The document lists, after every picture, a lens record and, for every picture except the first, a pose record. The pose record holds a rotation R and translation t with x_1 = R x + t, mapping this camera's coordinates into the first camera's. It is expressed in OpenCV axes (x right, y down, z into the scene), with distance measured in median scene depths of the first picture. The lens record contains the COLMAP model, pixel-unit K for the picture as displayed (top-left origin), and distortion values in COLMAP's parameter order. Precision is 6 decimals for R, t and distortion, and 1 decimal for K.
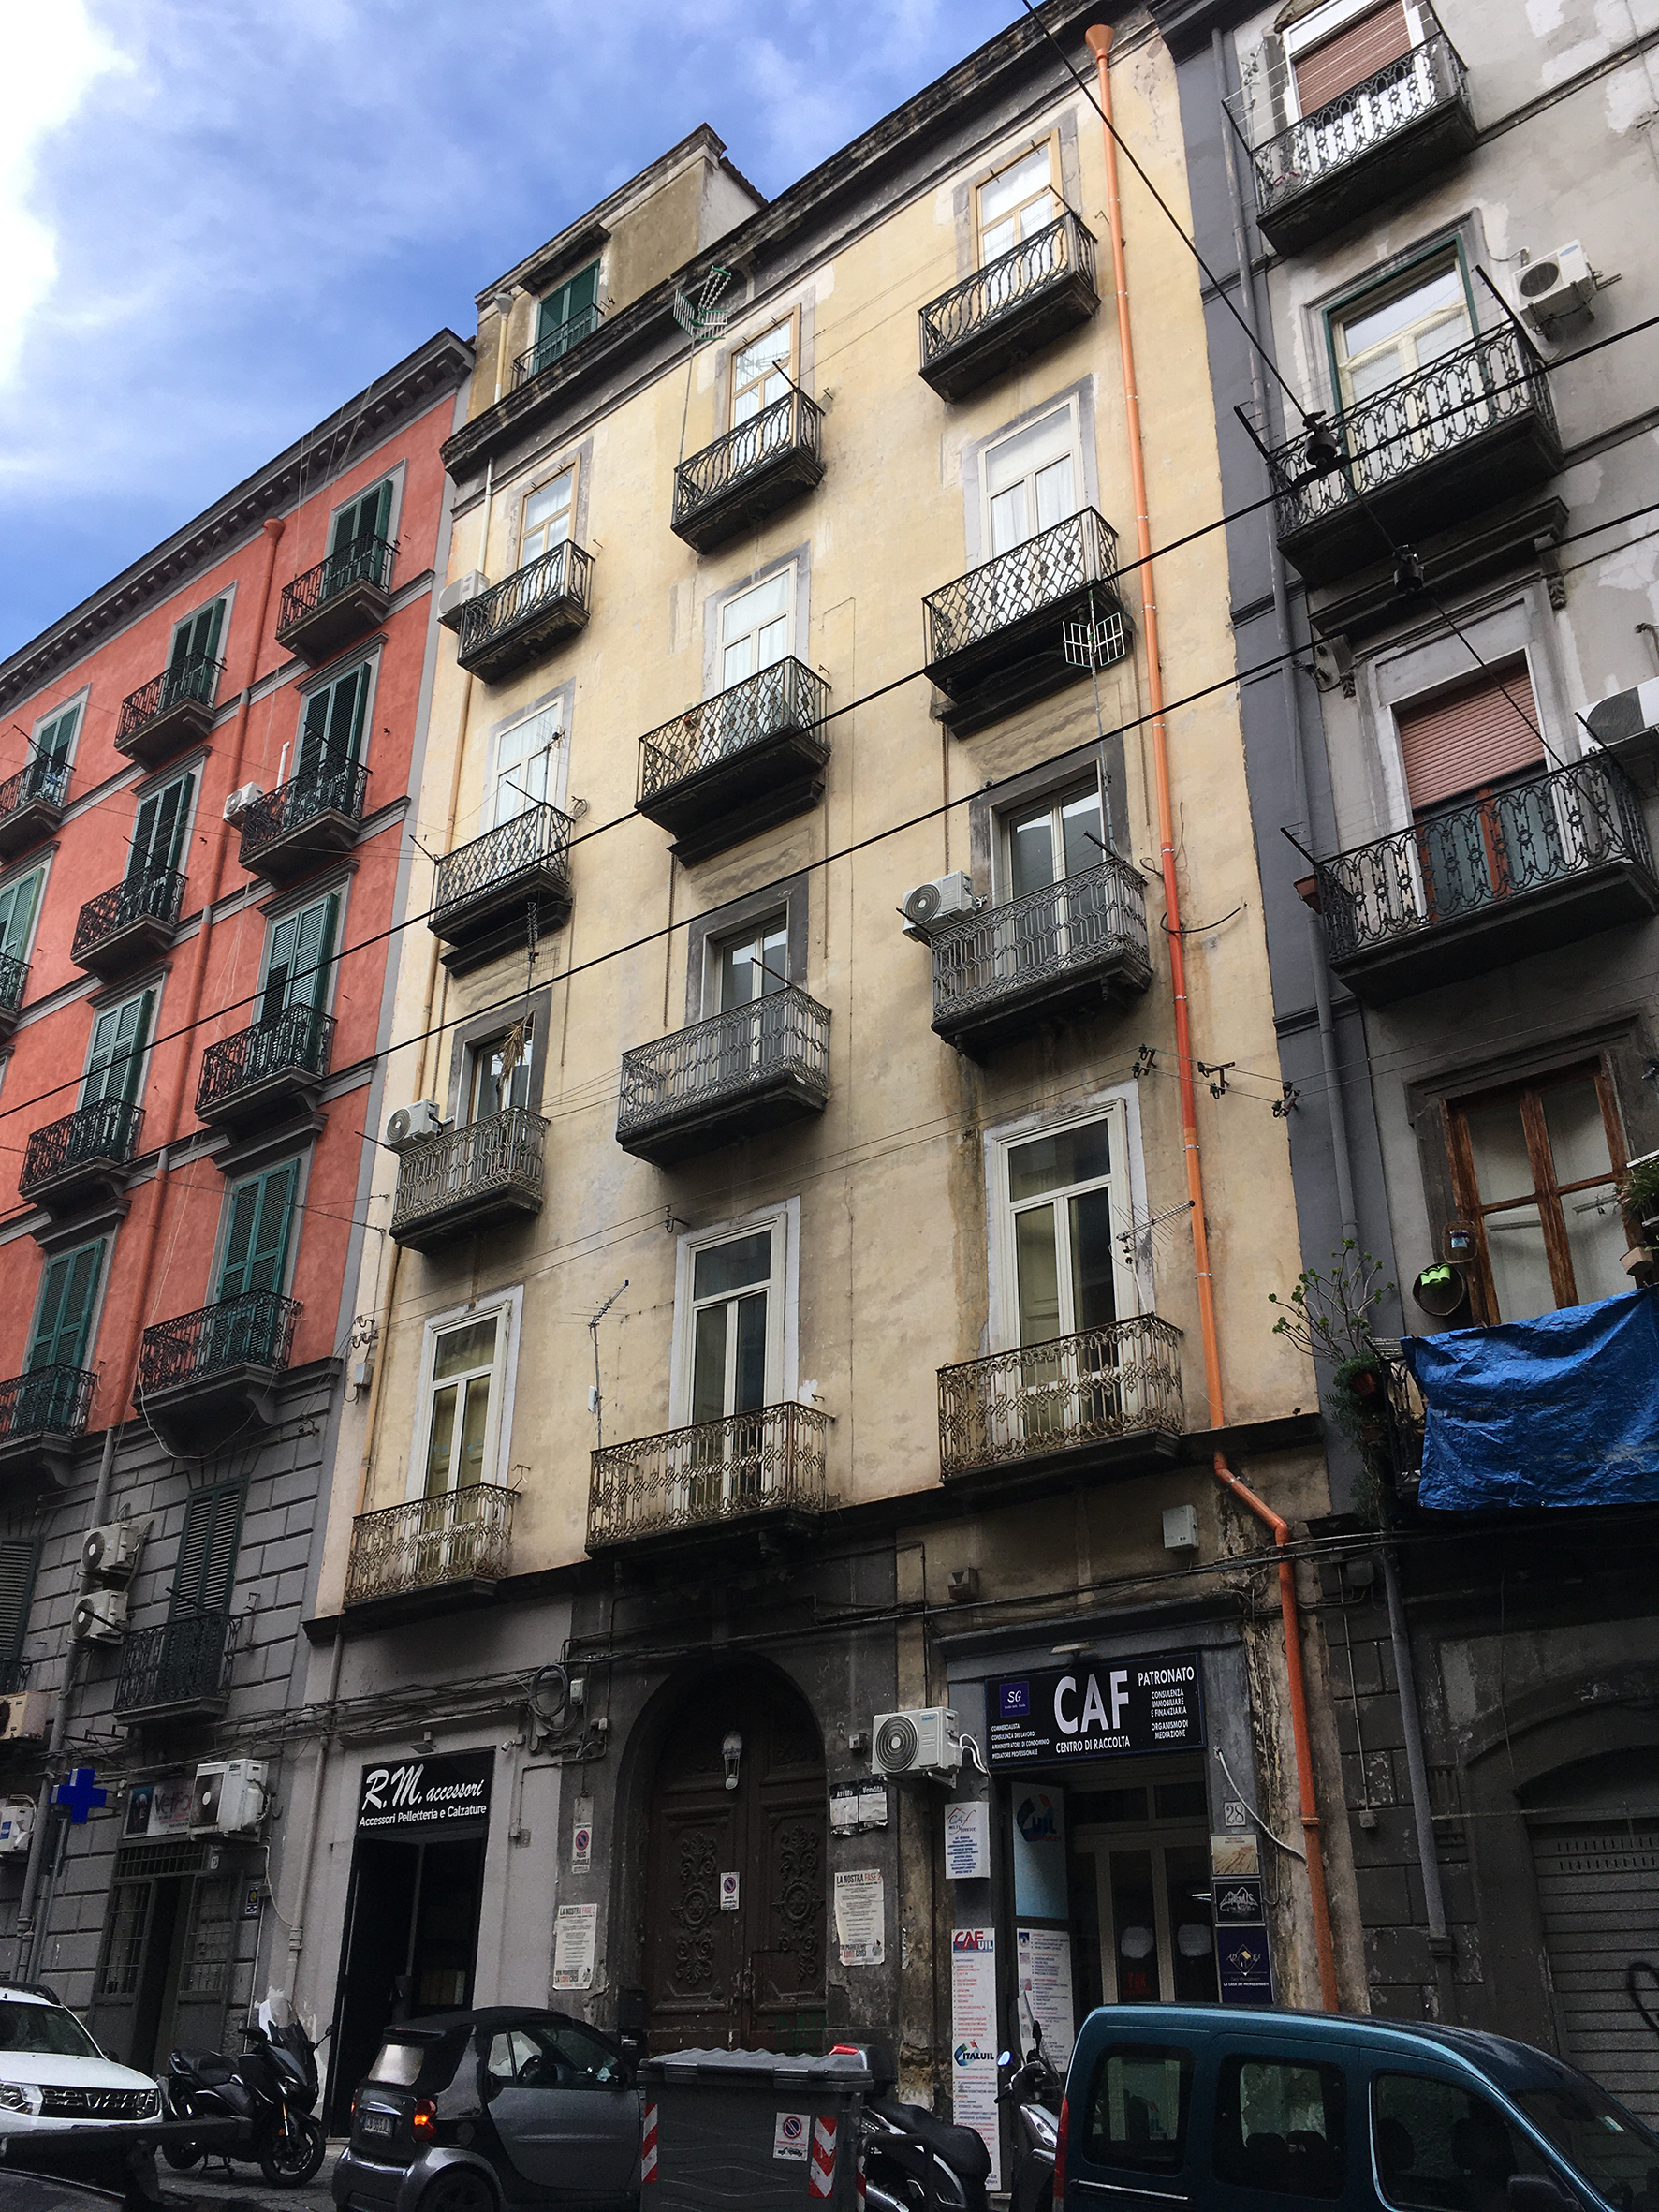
lens RADIAL K [[1862.5, 0, 962.3], [0, 1862.5, 1041.1], [0, 0, 1]] dist [0.049721, -0.047923]
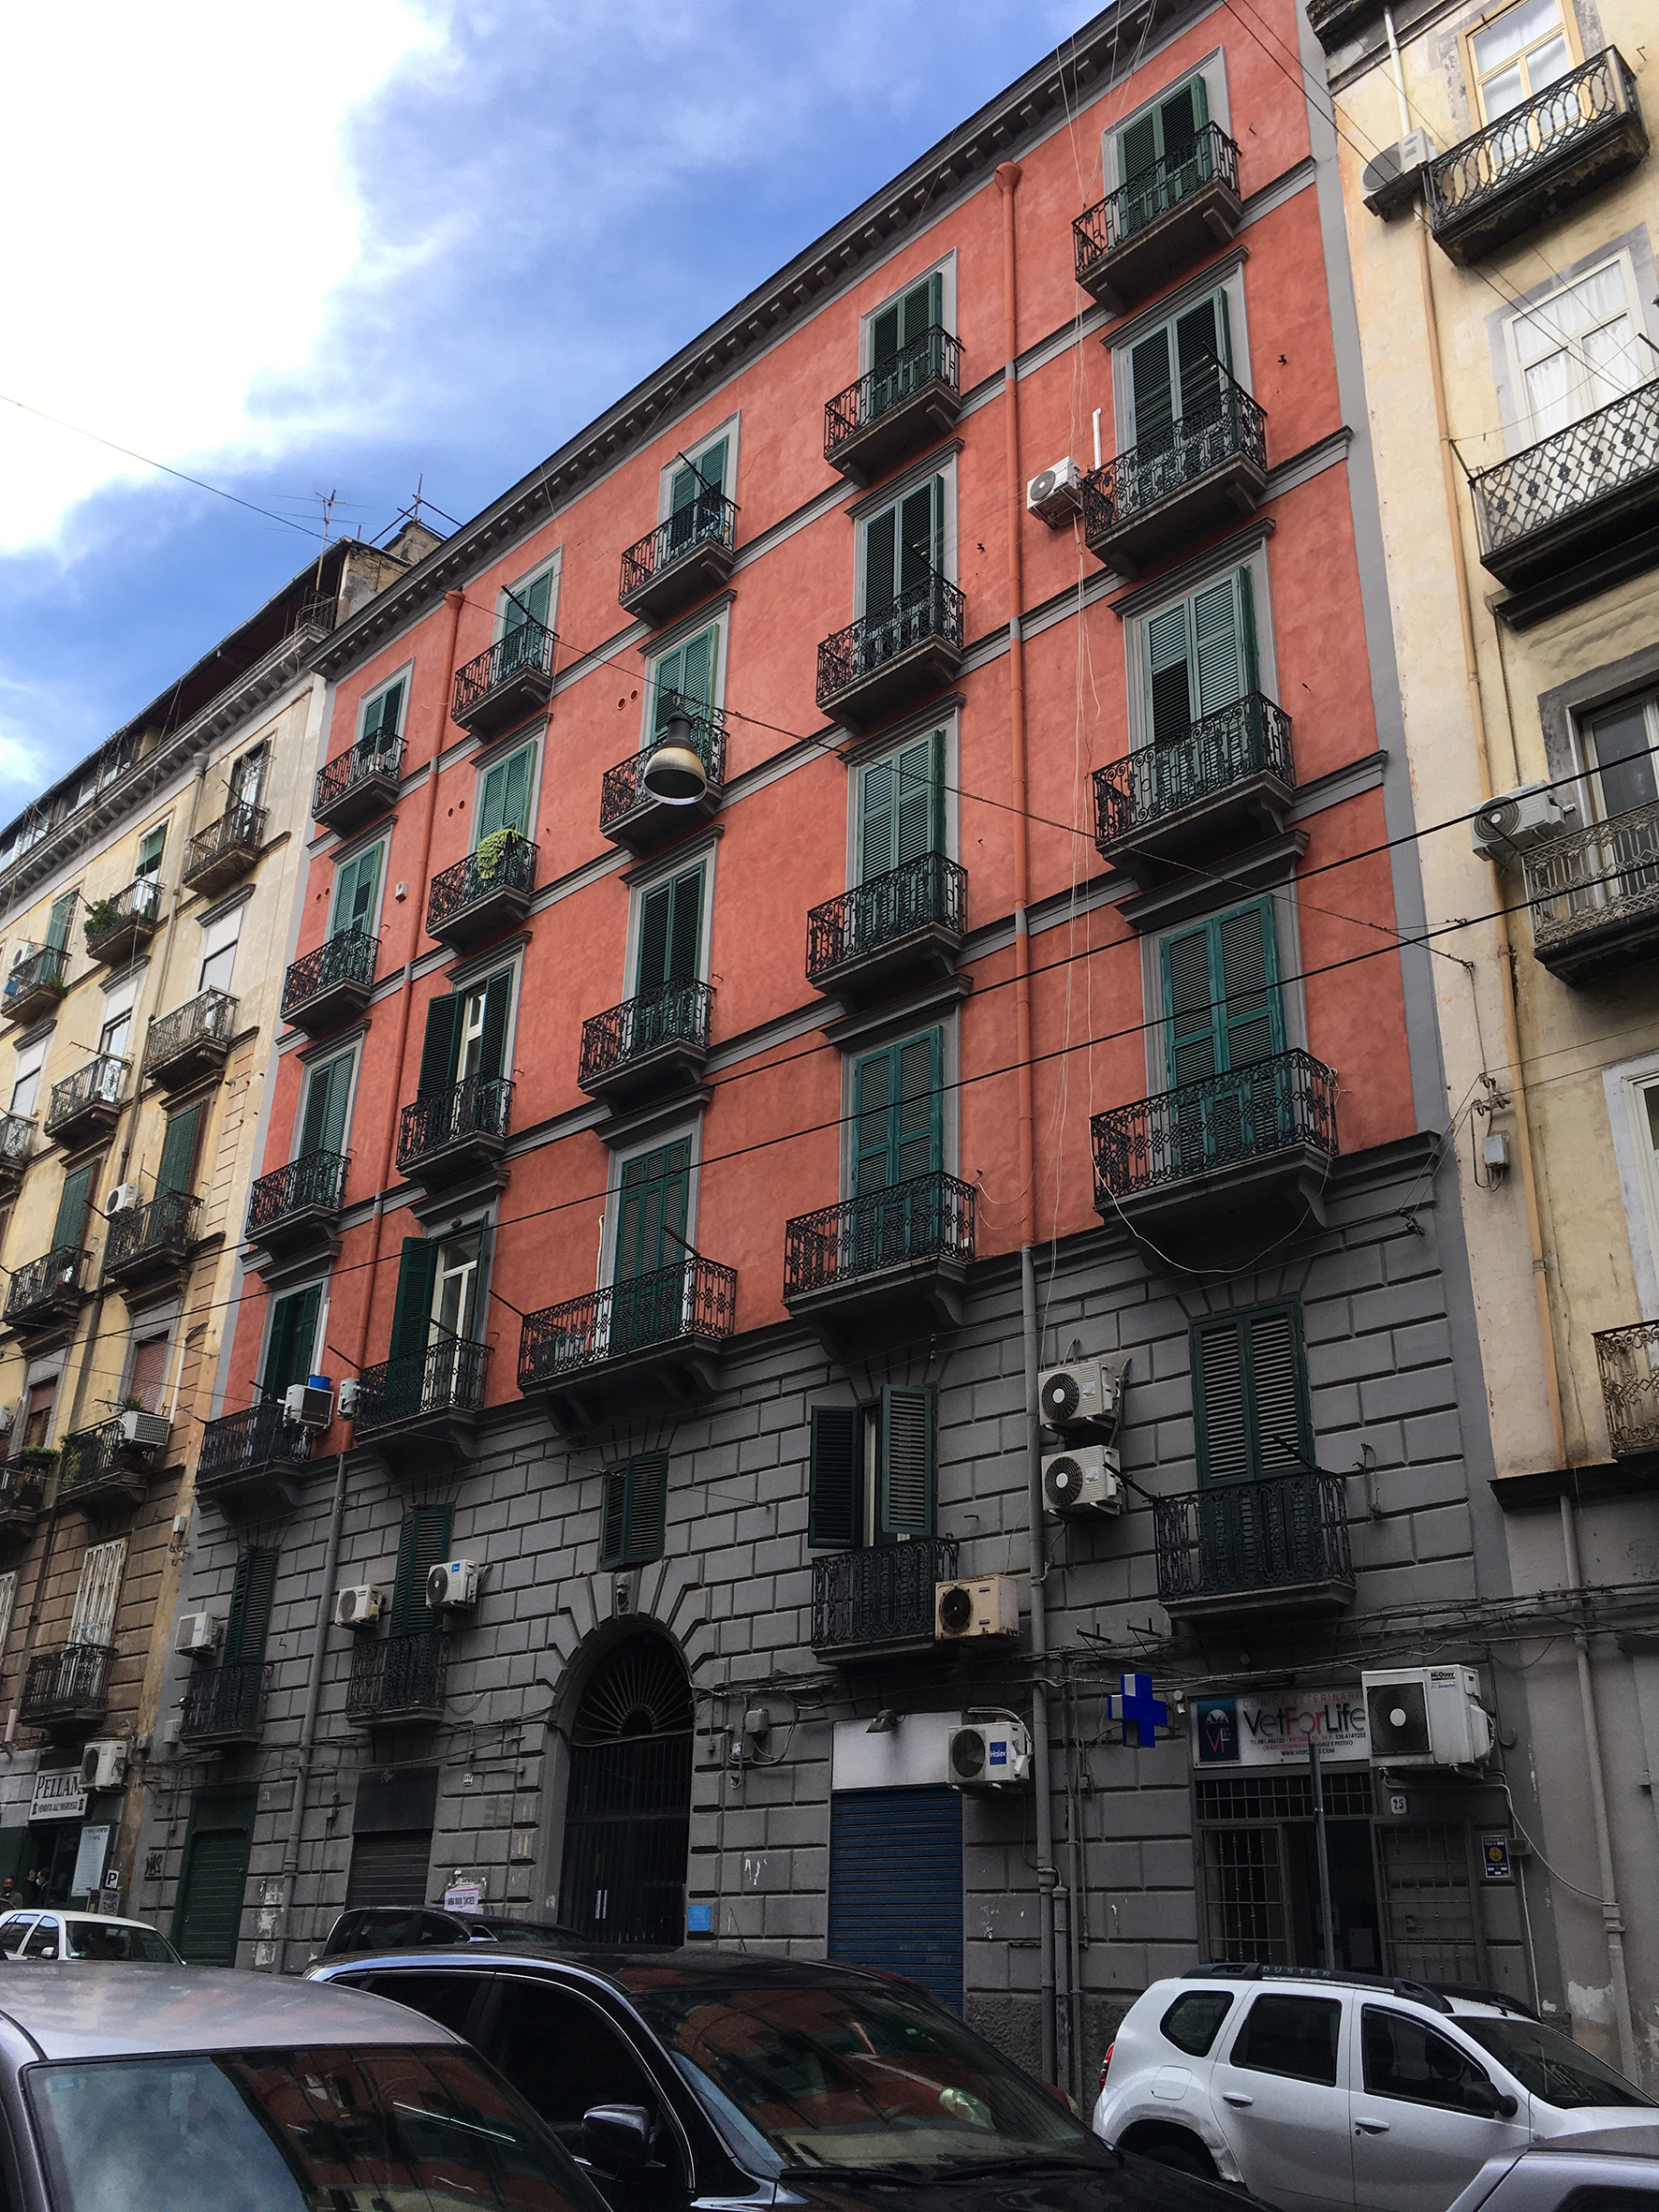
lens RADIAL K [[1699.7, 0, 832.5], [0, 1699.7, 1109.4], [0, 0, 1]] dist [0.047395, -0.052801]
pose [[0.997301, -0.019813, -0.070695, -0.508748], [0.023050, 0.998709, 0.045262, 0.120338], [0.069707, -0.046770, 0.996471, 0.305451]]
